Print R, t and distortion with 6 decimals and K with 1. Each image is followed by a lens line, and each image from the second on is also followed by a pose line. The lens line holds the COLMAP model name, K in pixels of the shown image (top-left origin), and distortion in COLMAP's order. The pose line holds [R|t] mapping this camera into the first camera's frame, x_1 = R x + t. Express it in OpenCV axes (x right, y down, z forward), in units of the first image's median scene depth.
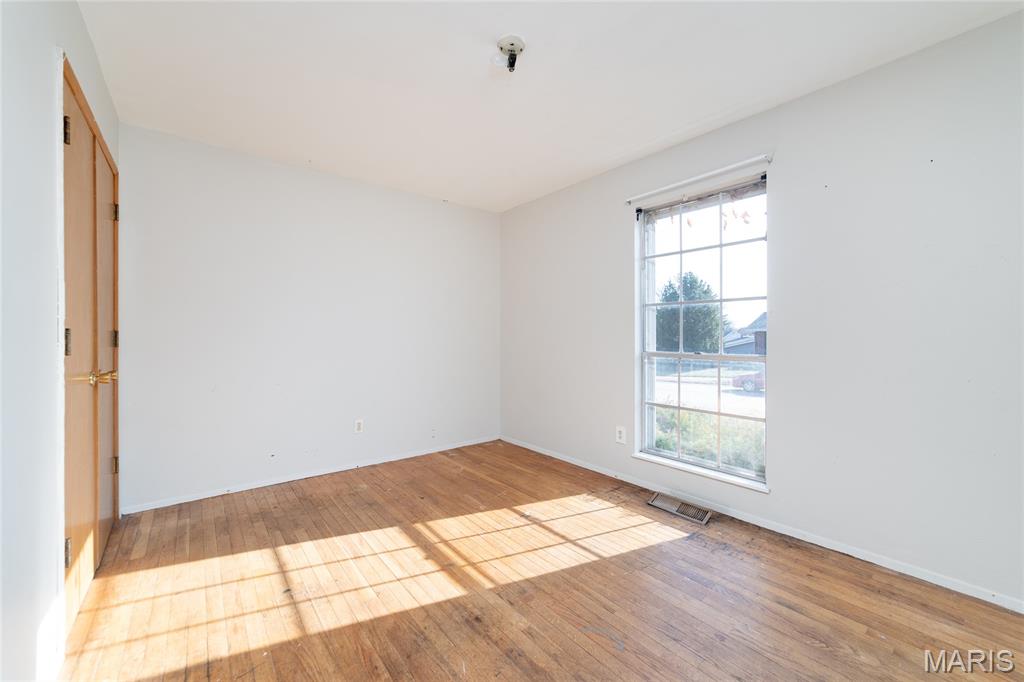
lens RADIAL K [[400.8, 0, 512.9], [0, 400.8, 336.4], [0, 0, 1]] dist [-0.019719, 0.006372]
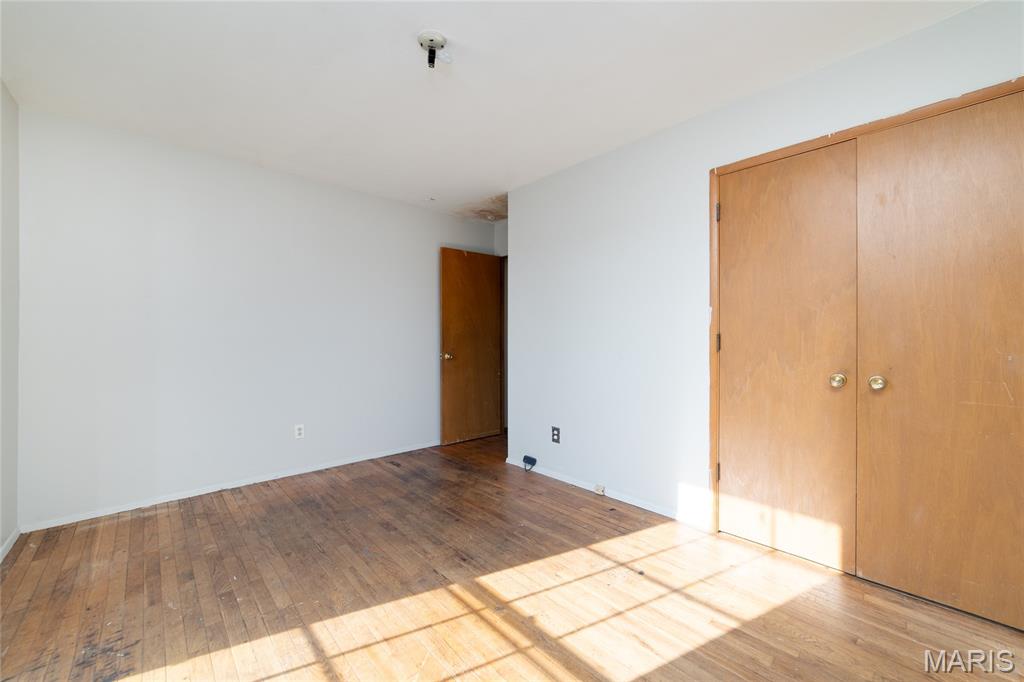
lens RADIAL K [[400.8, 0, 512.9], [0, 400.8, 336.4], [0, 0, 1]] dist [-0.019719, 0.006372]
pose [[-0.997705, -0.001354, -0.067694, -0.136859], [-0.001285, 0.999999, -0.001050, -0.005235], [0.067695, -0.000961, -0.997706, 1.980418]]
